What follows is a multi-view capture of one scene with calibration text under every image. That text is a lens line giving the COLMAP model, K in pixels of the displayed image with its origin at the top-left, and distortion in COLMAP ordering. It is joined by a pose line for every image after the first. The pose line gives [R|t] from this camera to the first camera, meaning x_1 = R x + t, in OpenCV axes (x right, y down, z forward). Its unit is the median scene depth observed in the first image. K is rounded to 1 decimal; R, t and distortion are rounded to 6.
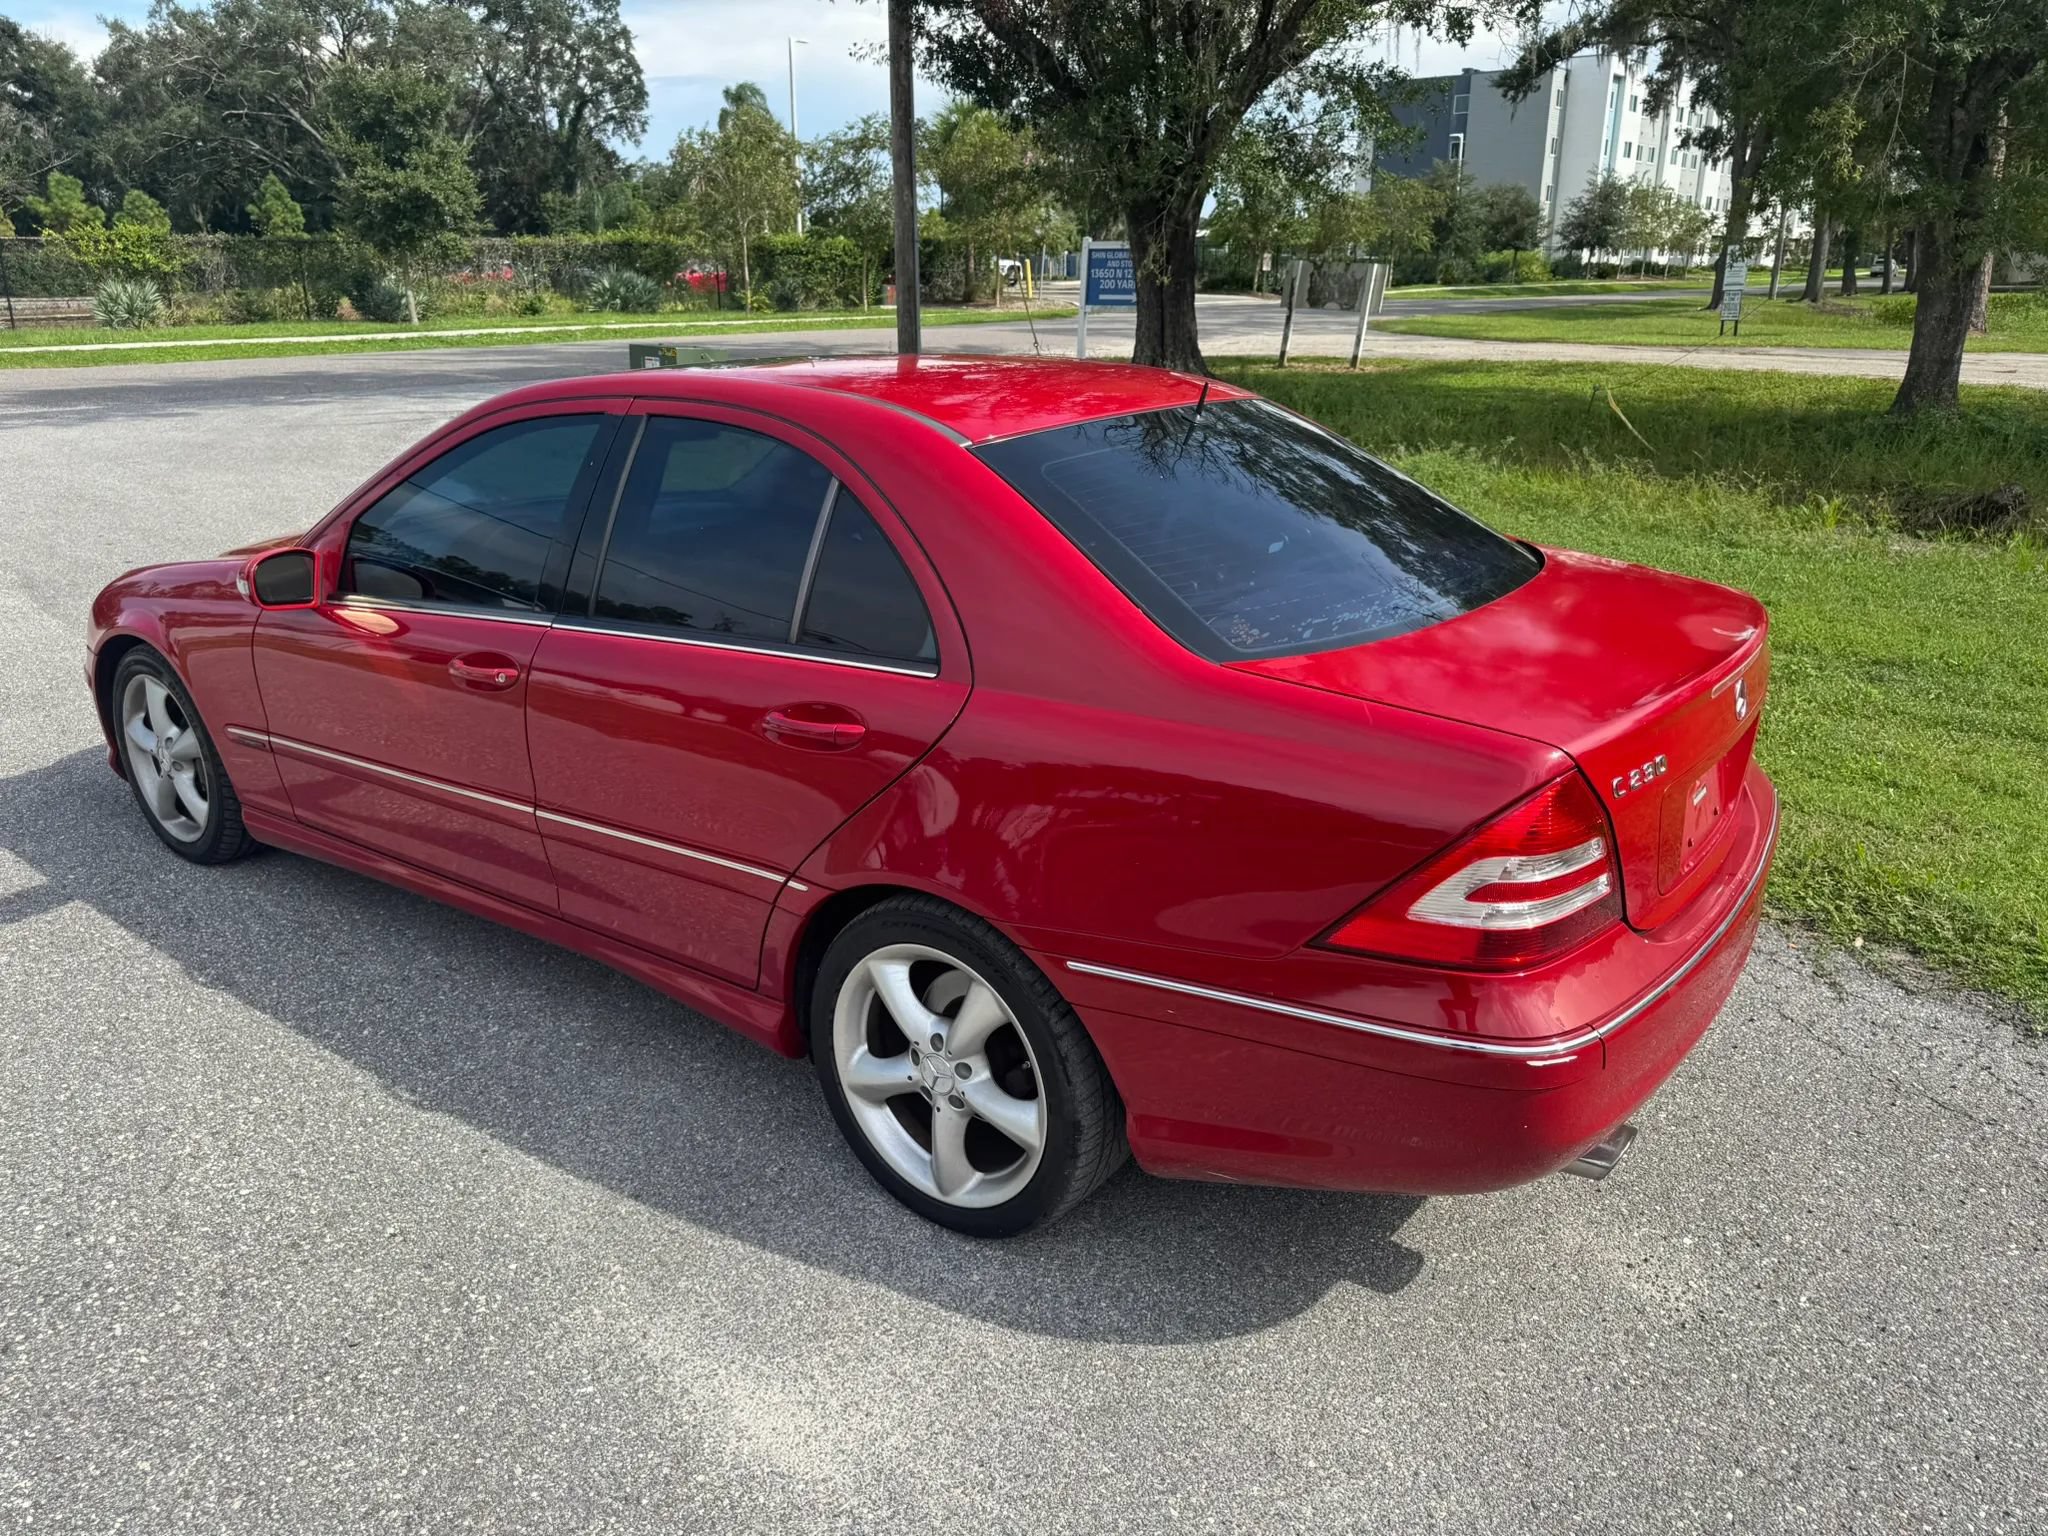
lens RADIAL K [[1467.5, 0, 1019.4], [0, 1467.5, 760.5], [0, 0, 1]] dist [0.020226, -0.014886]
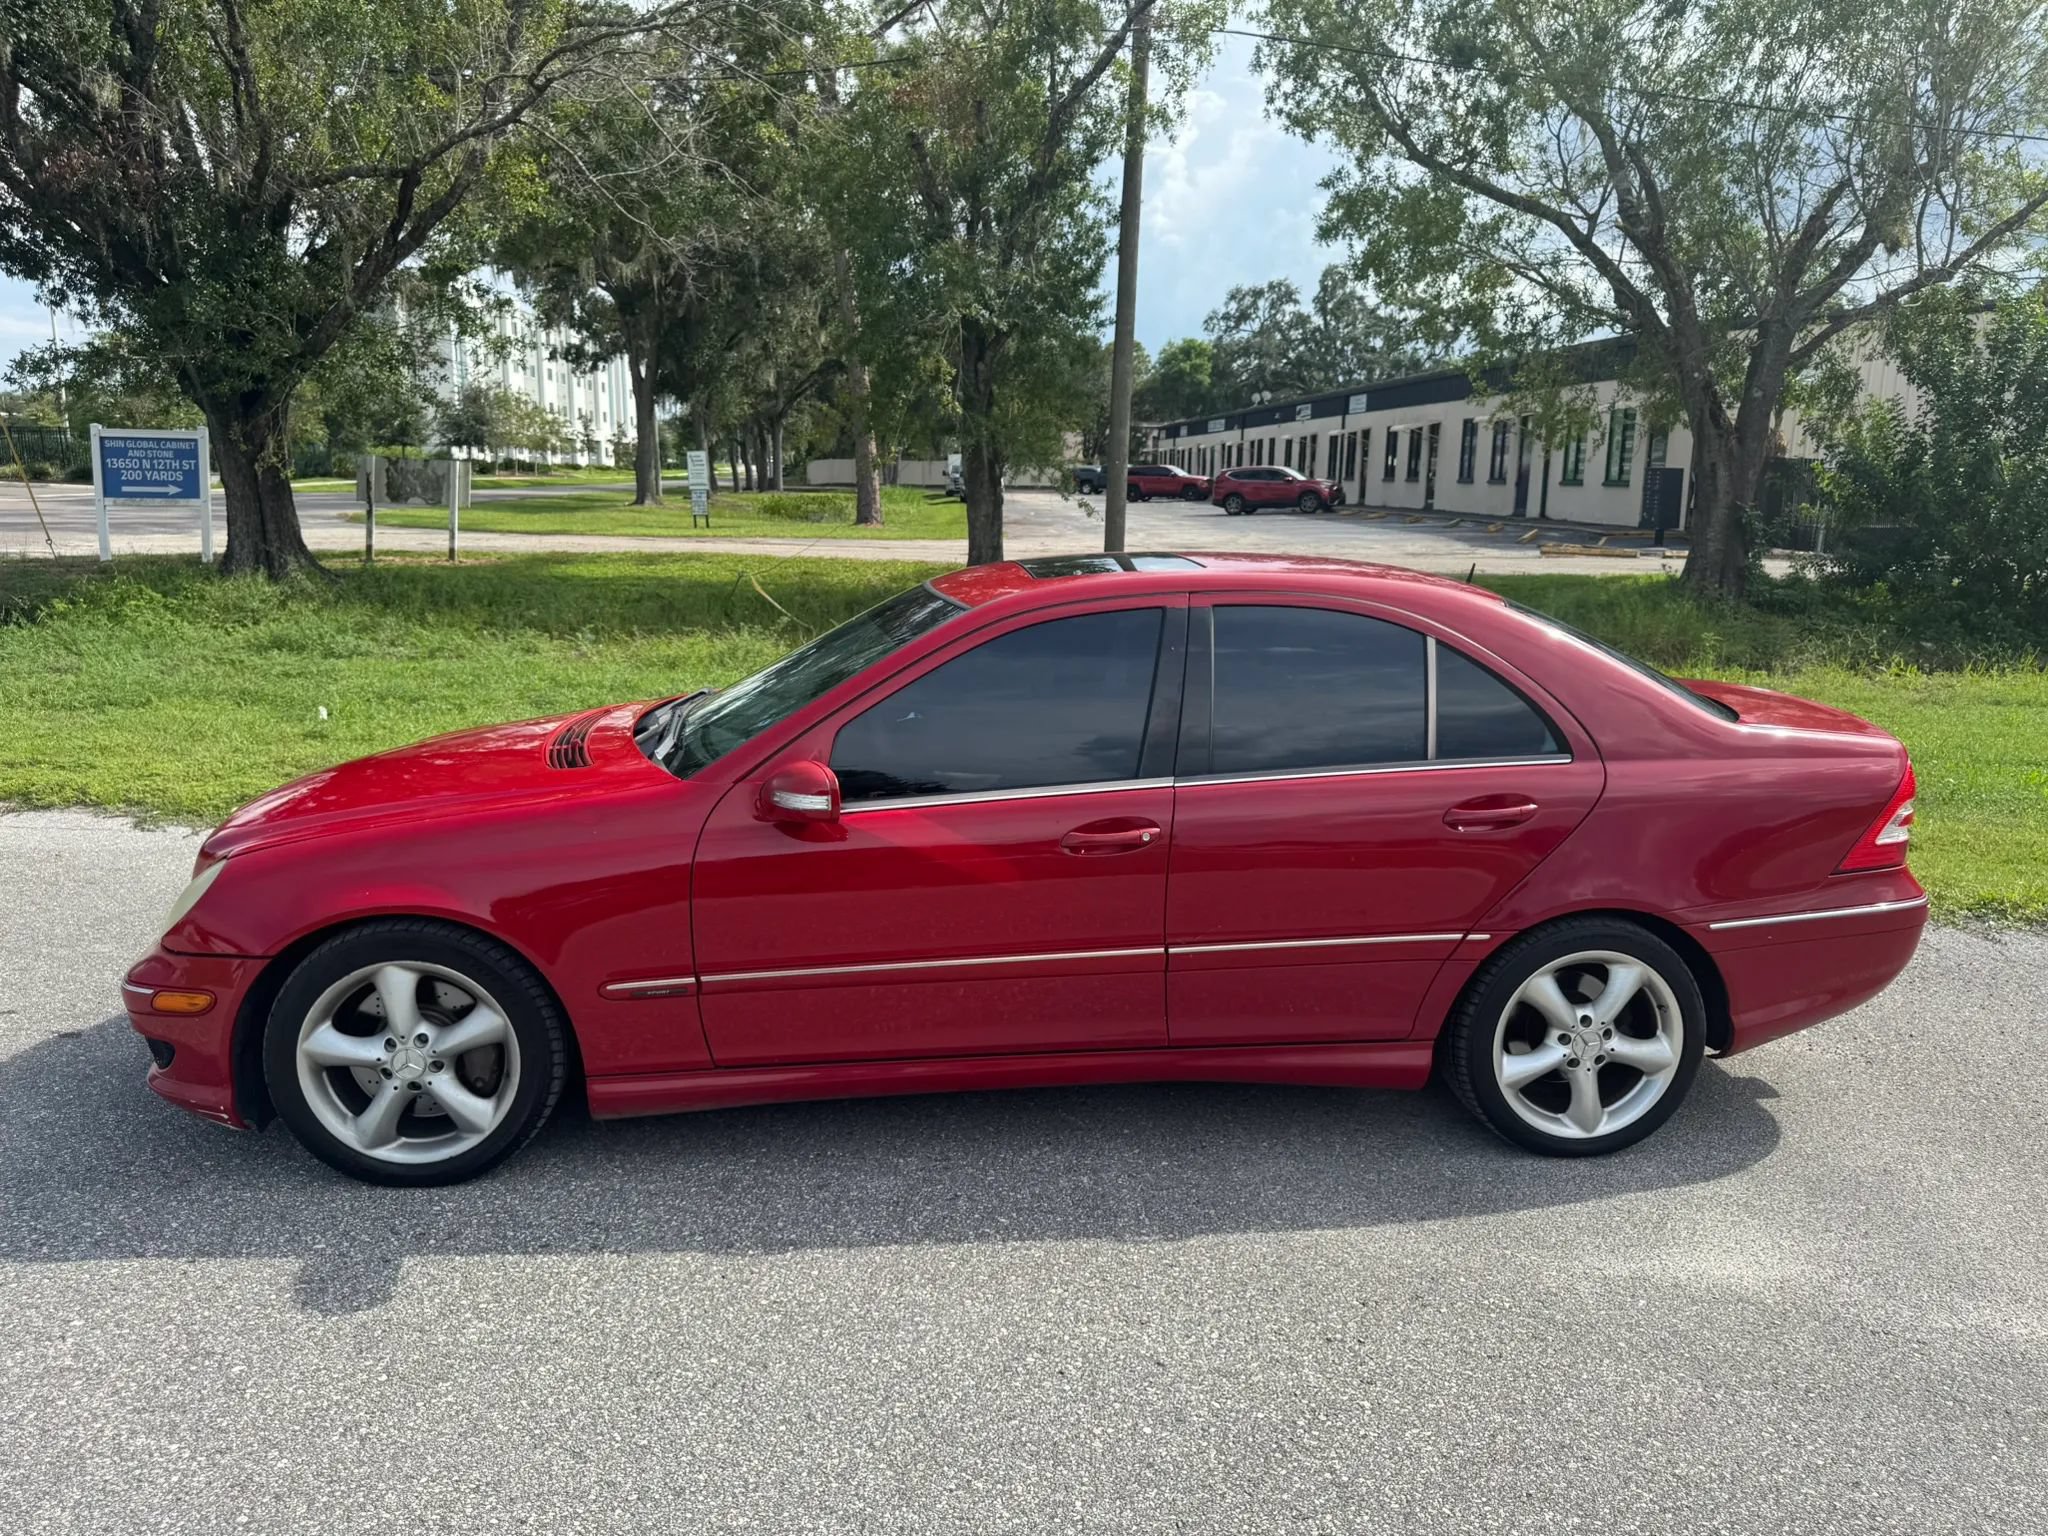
lens RADIAL K [[1456.3, 0, 1022.2], [0, 1456.3, 734.9], [0, 0, 1]] dist [0.054798, -0.078591]
pose [[0.733093, -0.105493, 0.671897, -0.252964], [0.197777, 0.978272, -0.062193, -0.017676], [-0.650738, 0.178479, 0.738028, 0.046574]]
